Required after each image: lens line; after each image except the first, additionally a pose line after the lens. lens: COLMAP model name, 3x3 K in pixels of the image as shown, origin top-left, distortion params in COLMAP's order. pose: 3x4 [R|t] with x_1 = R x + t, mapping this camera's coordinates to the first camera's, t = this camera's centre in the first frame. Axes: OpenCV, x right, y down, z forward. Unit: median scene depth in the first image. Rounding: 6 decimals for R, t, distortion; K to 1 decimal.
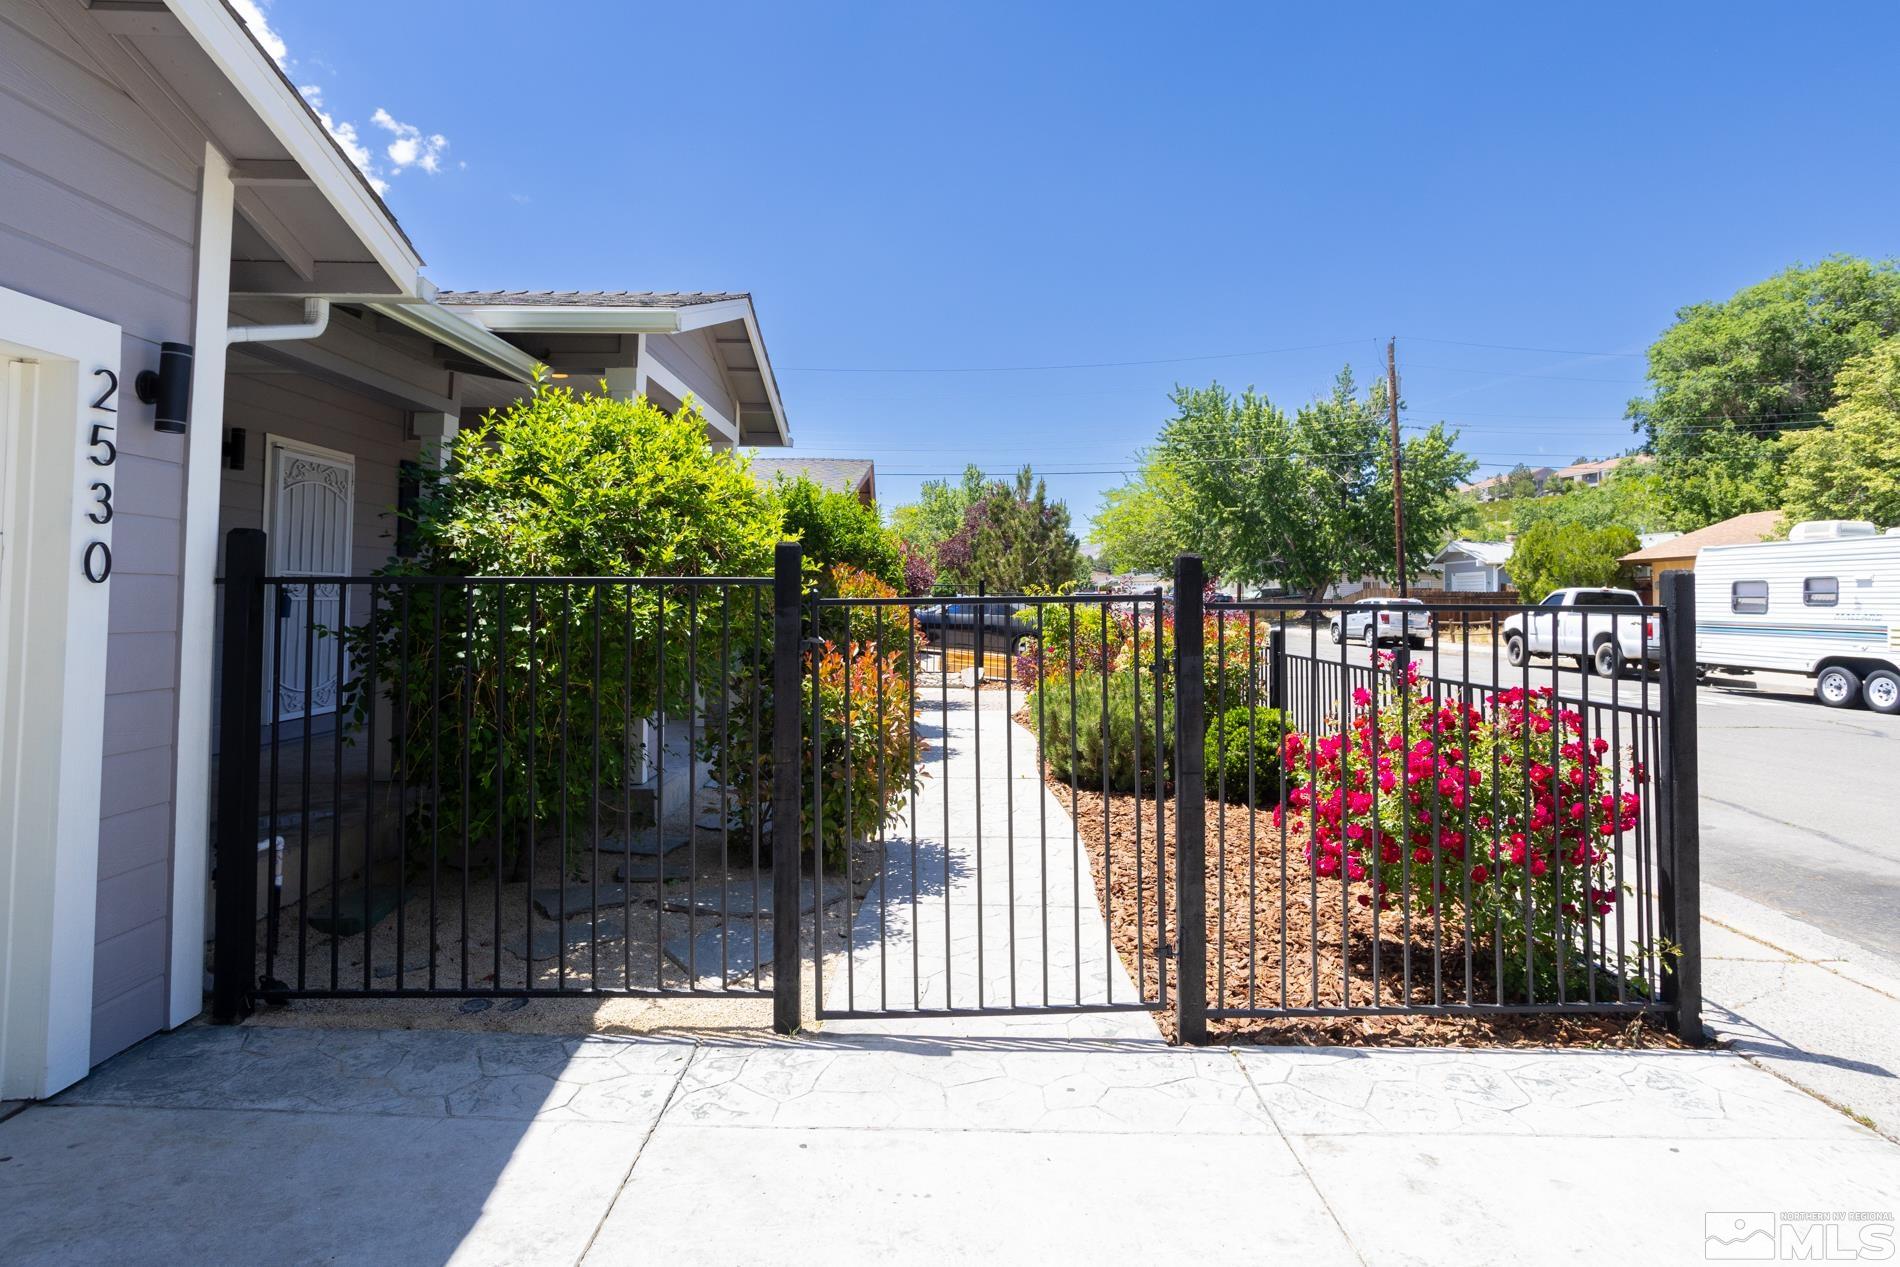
lens RADIAL K [[1106.6, 0, 947.5], [0, 1106.6, 547.4], [0, 0, 1]] dist [-0.002721, -0.122256]
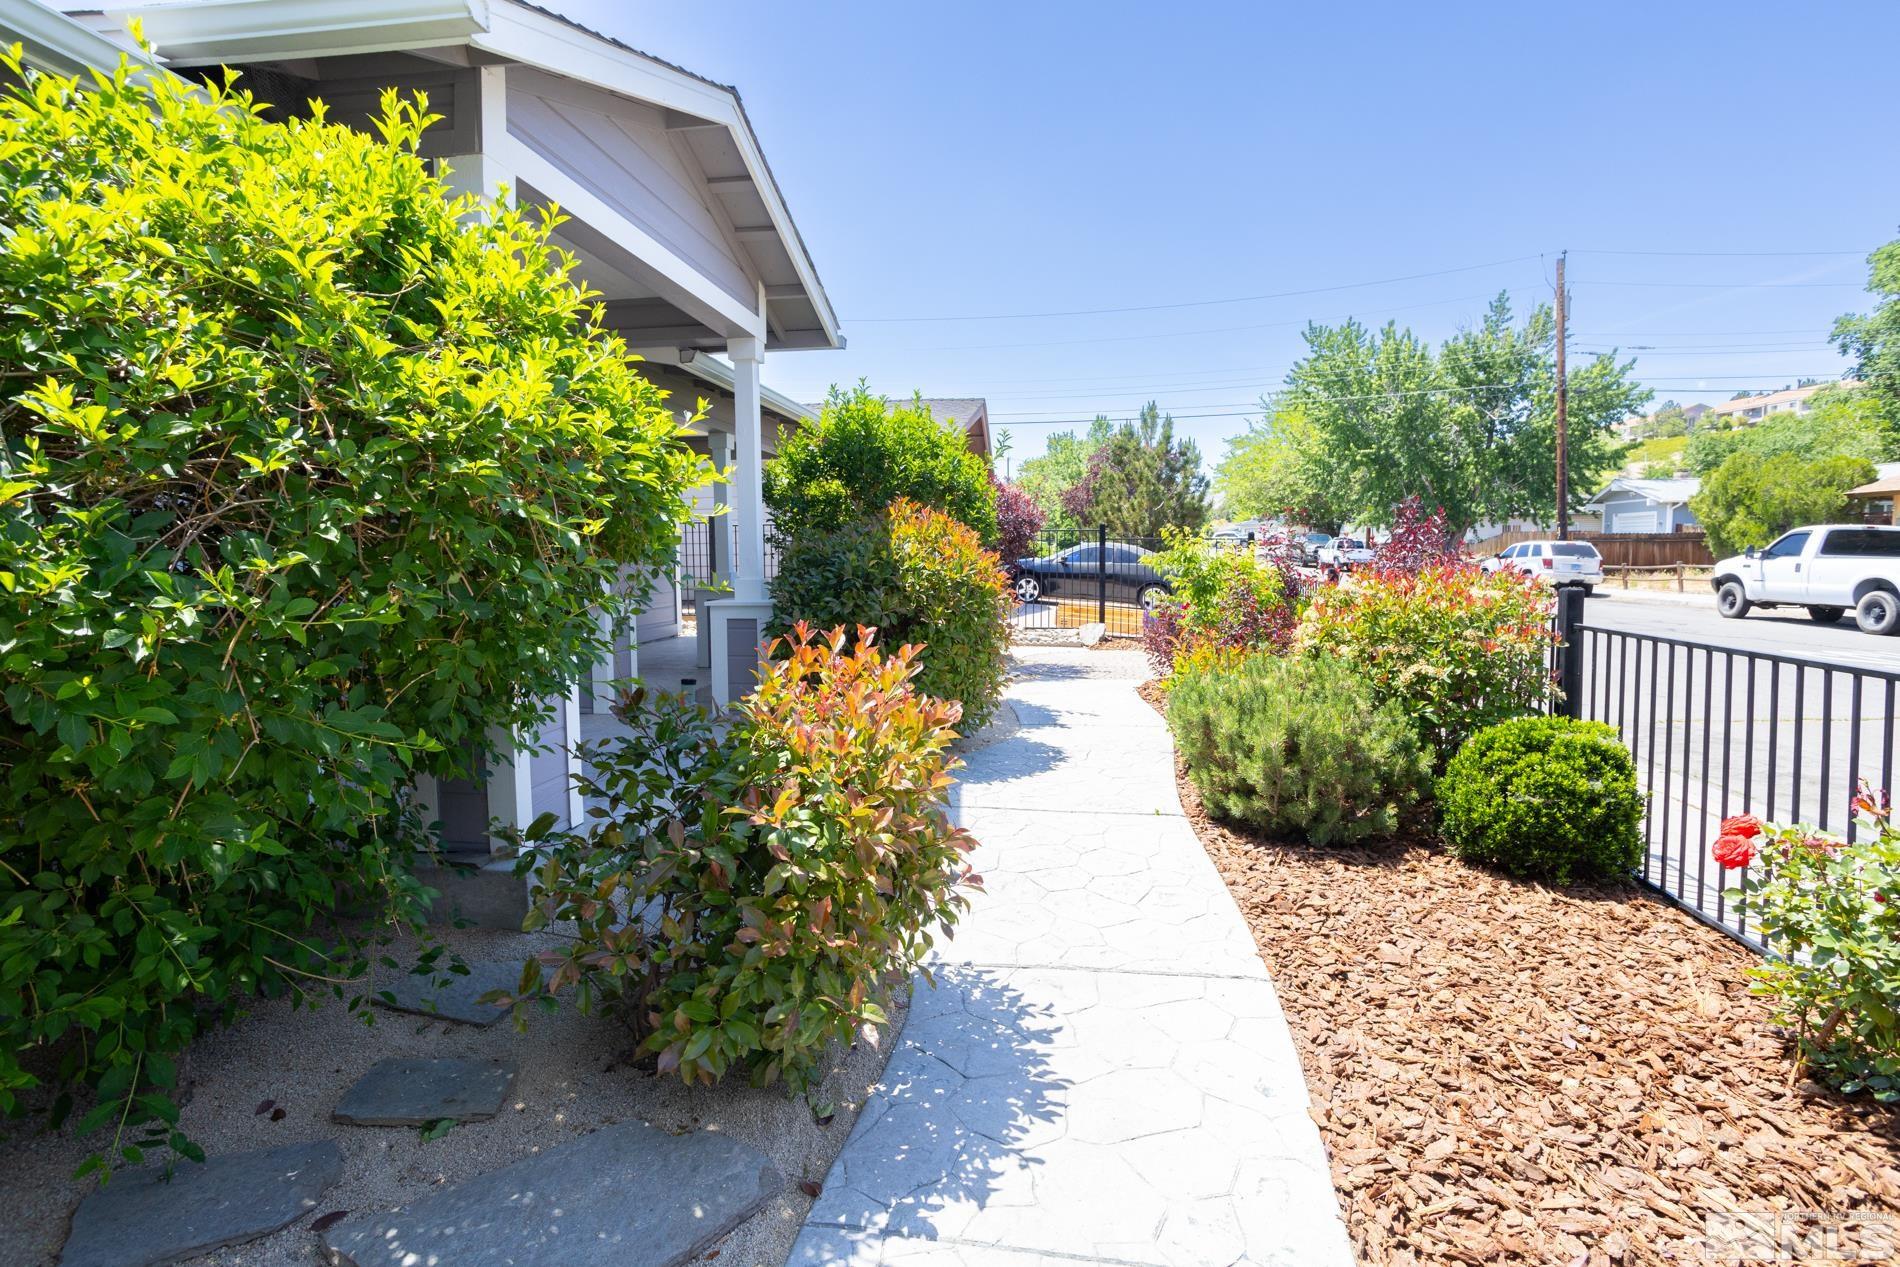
lens RADIAL K [[915.3, 0, 967.9], [0, 915.3, 603.1], [0, 0, 1]] dist [-0.003594, -0.000050]
pose [[0.992596, -0.004110, -0.121394, 0.008429], [0.016954, 0.994332, 0.104961, 0.008804], [0.120275, -0.106242, 0.987039, 0.170816]]
